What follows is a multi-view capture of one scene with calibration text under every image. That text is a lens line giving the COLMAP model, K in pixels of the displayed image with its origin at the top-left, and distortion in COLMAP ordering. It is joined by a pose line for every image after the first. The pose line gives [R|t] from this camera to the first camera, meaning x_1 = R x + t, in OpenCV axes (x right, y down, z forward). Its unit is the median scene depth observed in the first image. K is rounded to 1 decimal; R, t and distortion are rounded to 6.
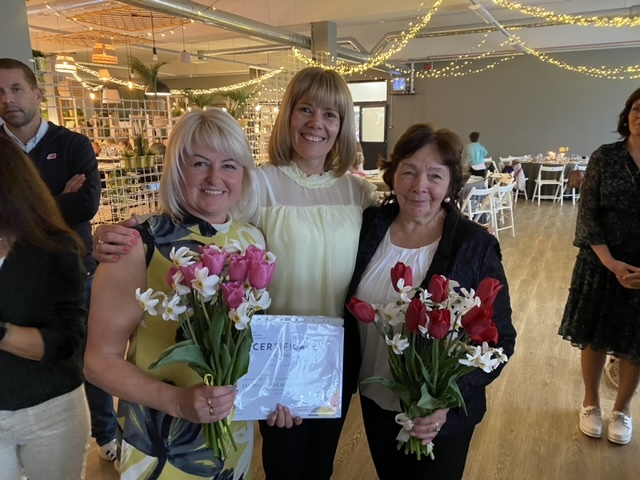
lens RADIAL K [[483.6, 0, 324.3], [0, 483.6, 236.2], [0, 0, 1]] dist [0.001851, 0.001488]
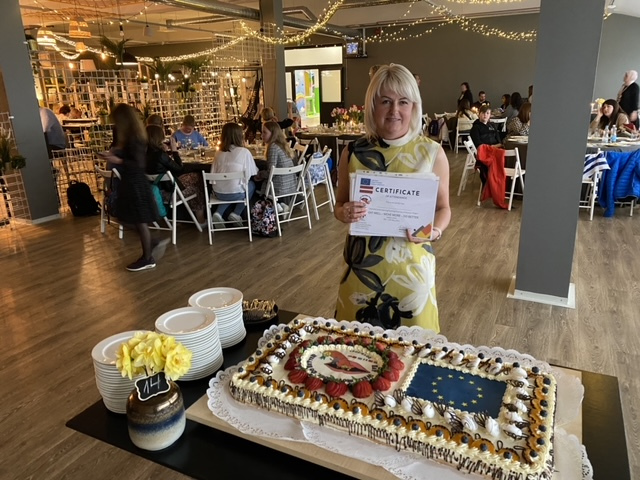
lens RADIAL K [[483.6, 0, 324.3], [0, 483.6, 234.1], [0, 0, 1]] dist [0.001851, 0.001488]
pose [[0.999433, -0.026467, 0.020823, 0.064568], [0.024991, 0.997359, 0.068198, 0.034054], [-0.022573, -0.067639, 0.997454, -0.138784]]
